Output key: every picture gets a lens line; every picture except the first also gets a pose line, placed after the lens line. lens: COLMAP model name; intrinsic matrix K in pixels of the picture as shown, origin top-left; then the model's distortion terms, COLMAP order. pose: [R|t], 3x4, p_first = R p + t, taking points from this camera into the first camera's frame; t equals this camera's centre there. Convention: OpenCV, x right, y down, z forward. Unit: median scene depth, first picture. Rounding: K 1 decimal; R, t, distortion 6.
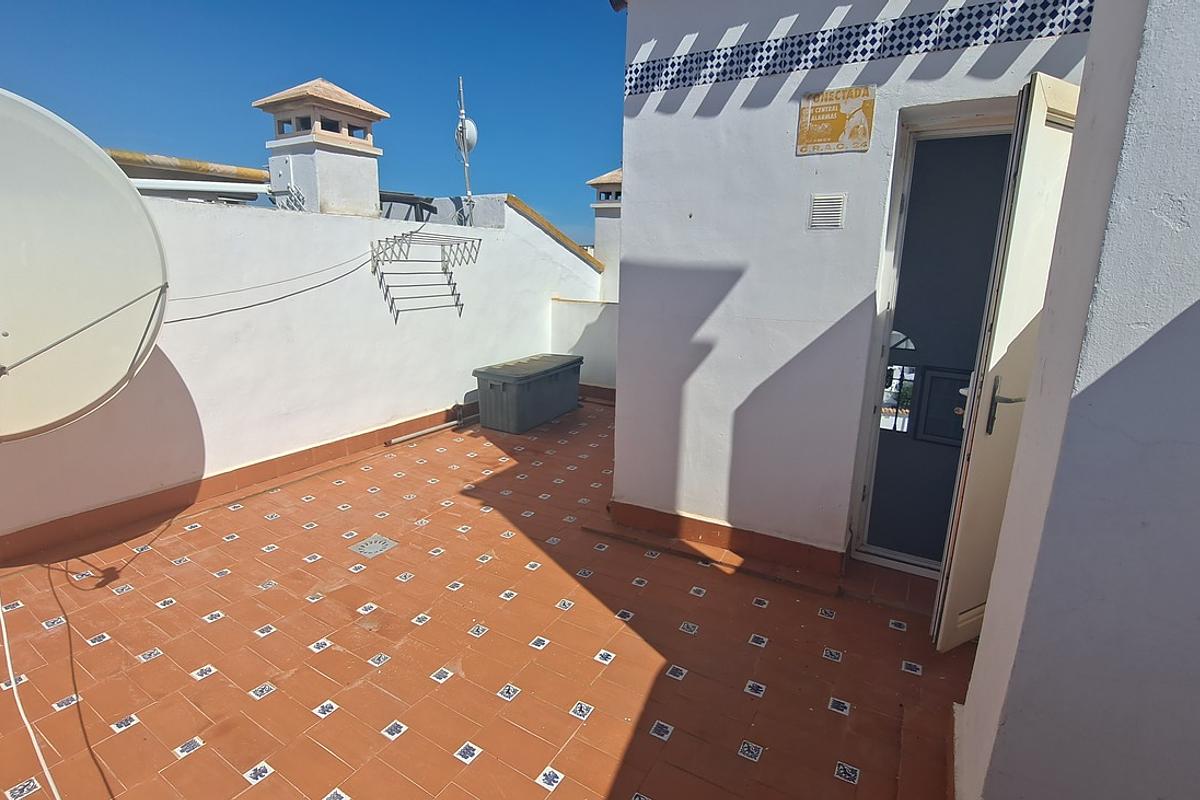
lens RADIAL K [[562.6, 0, 588.7], [0, 562.6, 395.5], [0, 0, 1]] dist [-0.017637, -0.001808]
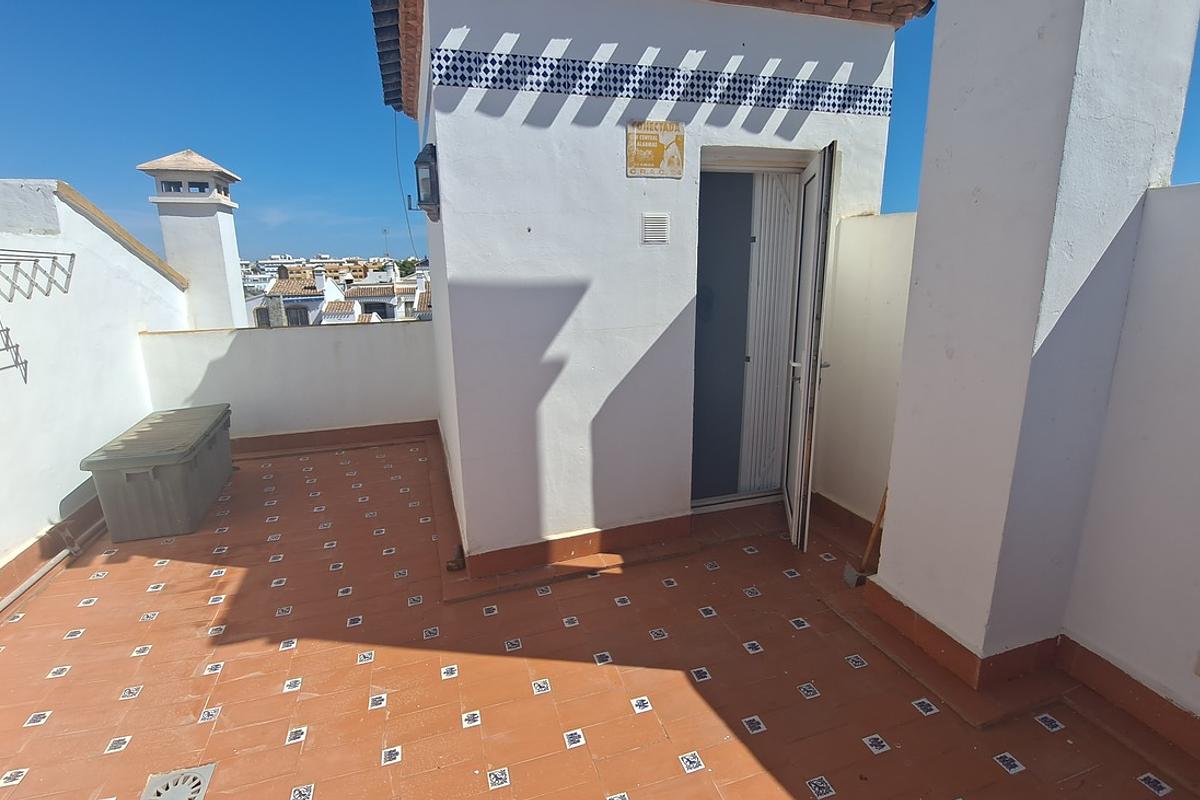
lens RADIAL K [[562.6, 0, 591.6], [0, 562.6, 395.7], [0, 0, 1]] dist [-0.017637, -0.001808]
pose [[0.664376, -0.206220, 0.718386, -0.473947], [0.199077, 0.975285, 0.095855, -0.117125], [-0.720398, 0.079330, 0.689009, 0.295018]]
